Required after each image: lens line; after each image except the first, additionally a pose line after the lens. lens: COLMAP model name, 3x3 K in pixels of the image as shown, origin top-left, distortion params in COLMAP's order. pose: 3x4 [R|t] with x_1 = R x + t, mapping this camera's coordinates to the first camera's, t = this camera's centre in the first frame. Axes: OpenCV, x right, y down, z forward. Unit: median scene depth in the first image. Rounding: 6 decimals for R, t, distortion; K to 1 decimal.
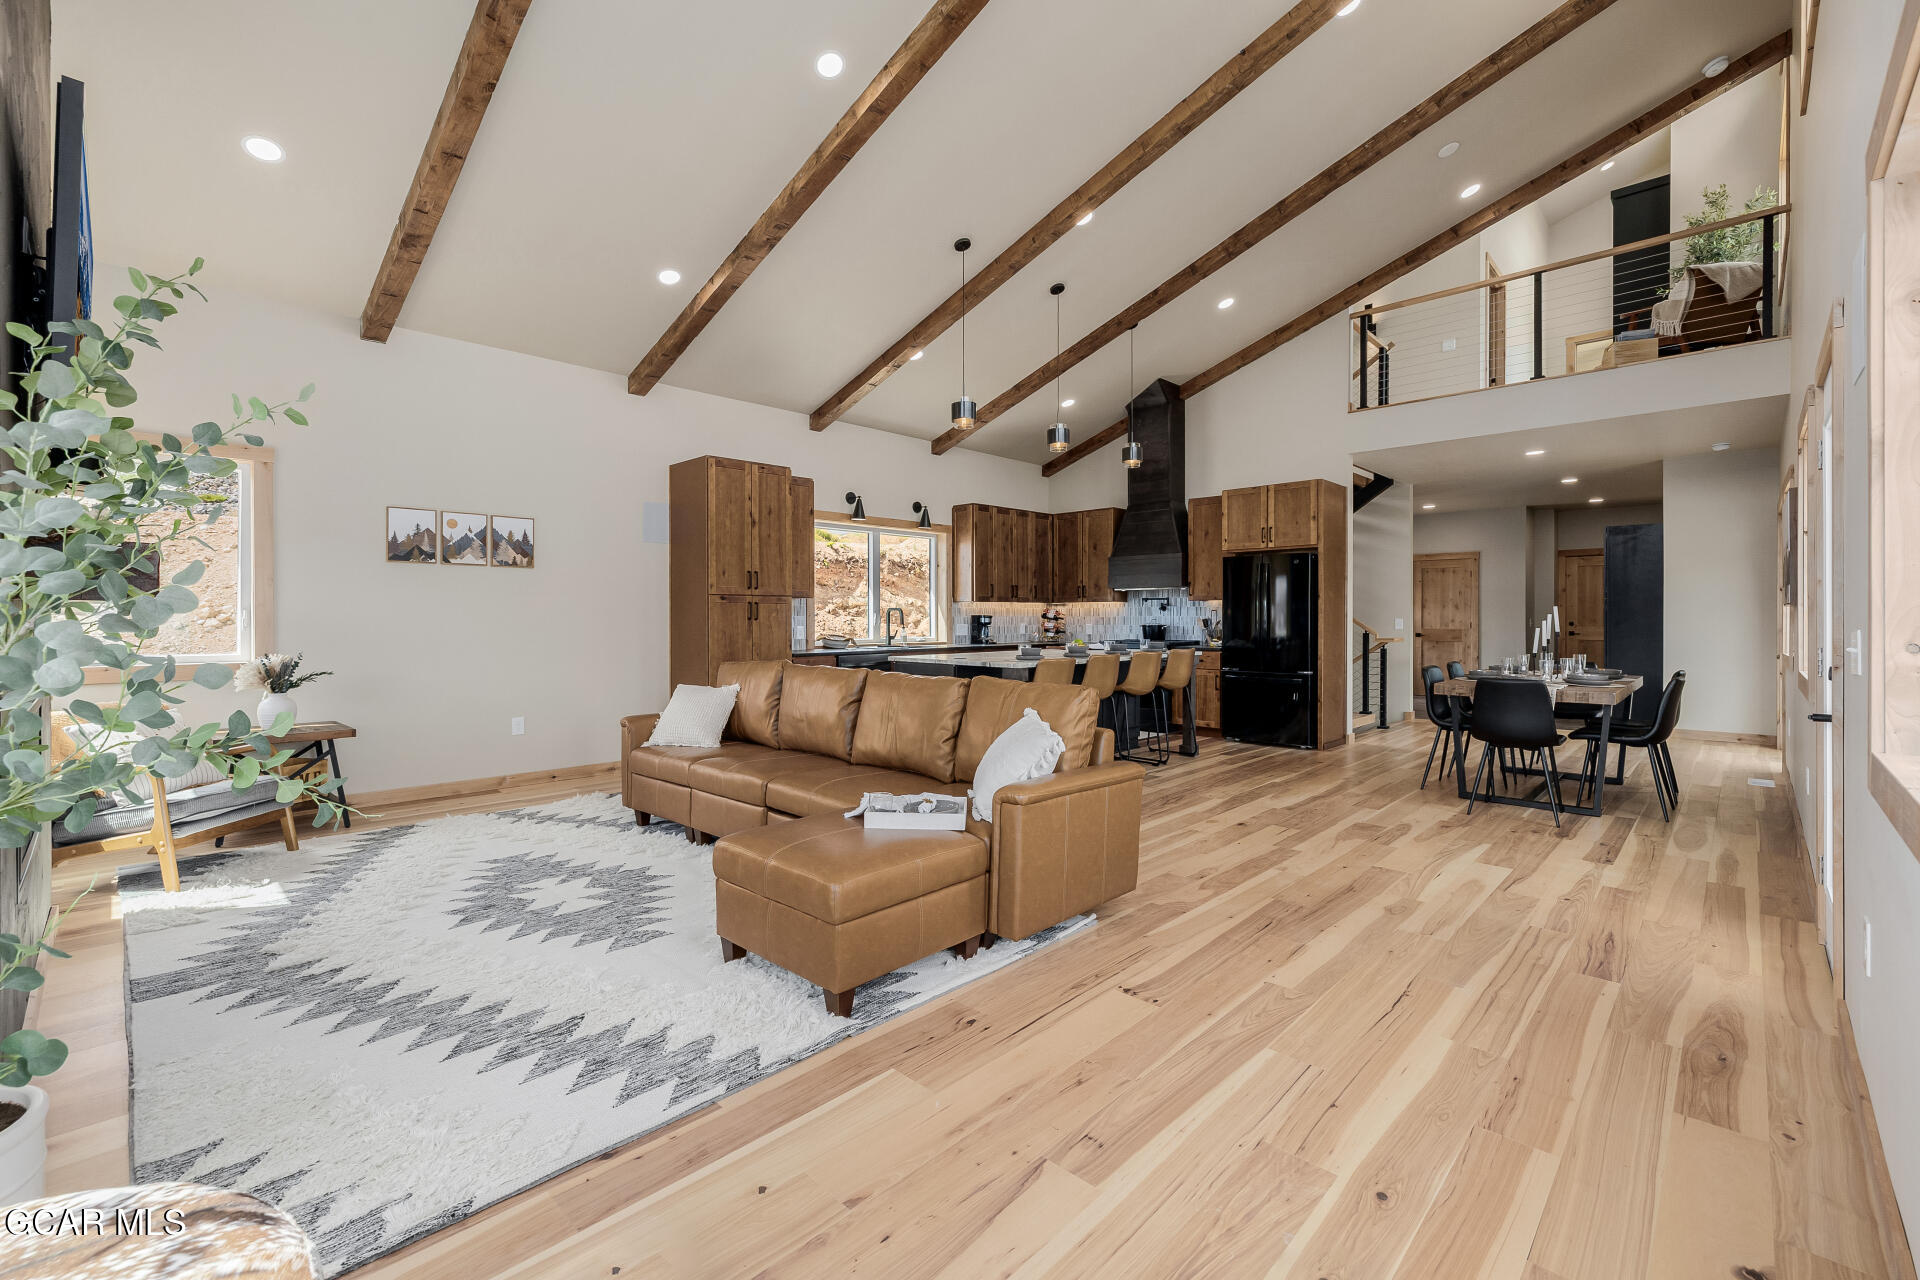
lens RADIAL K [[814.1, 0, 945.9], [0, 814.1, 617.3], [0, 0, 1]] dist [0.001974, -0.000257]
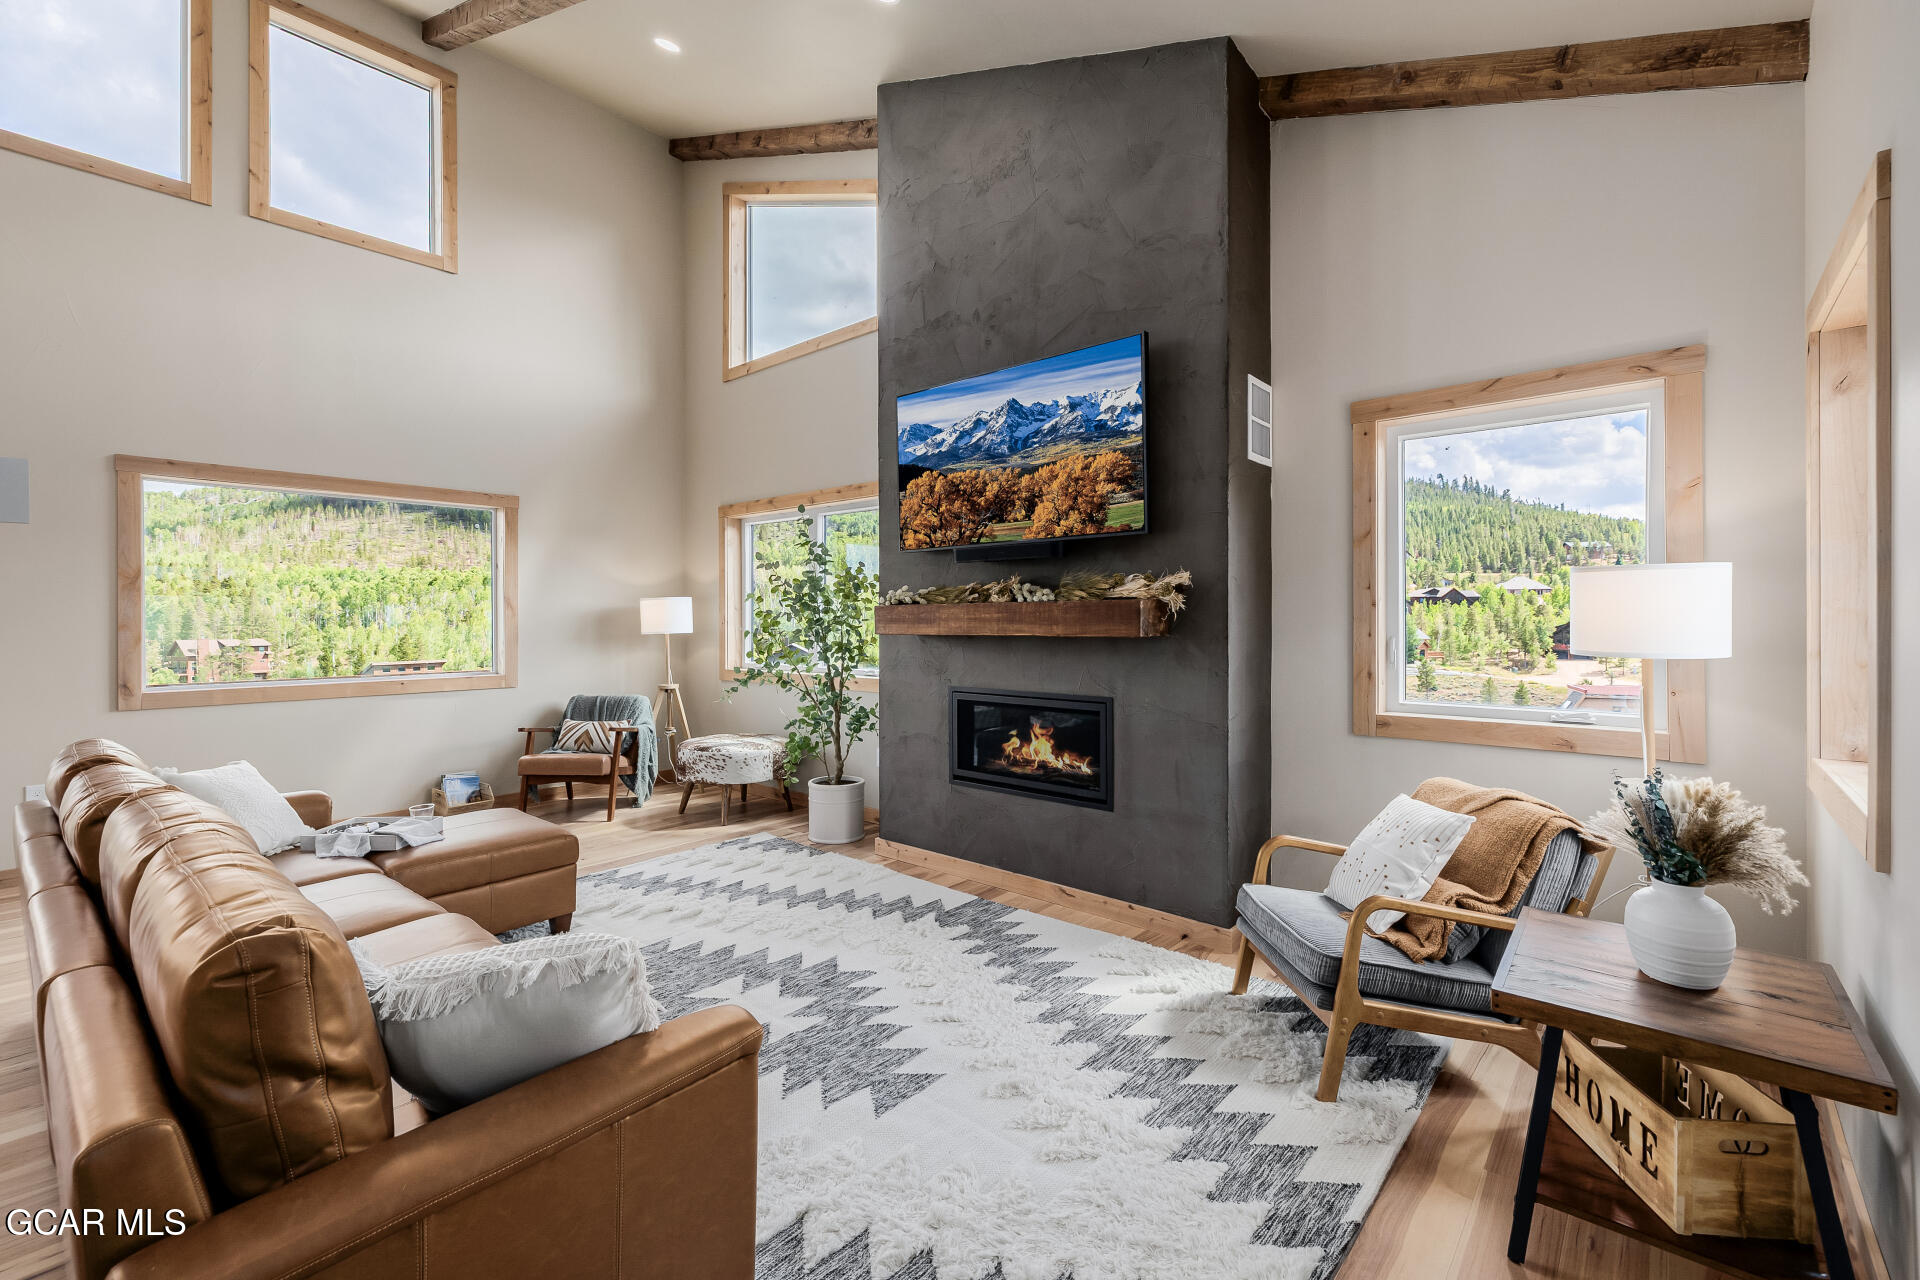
lens RADIAL K [[825.1, 0, 965.1], [0, 825.1, 618.3], [0, 0, 1]] dist [0.000399, -0.000170]
pose [[-0.998306, 0.001809, -0.058161, -0.255247], [0.001688, 0.999996, 0.002122, -0.014360], [0.058165, 0.002021, -0.998305, 0.731352]]
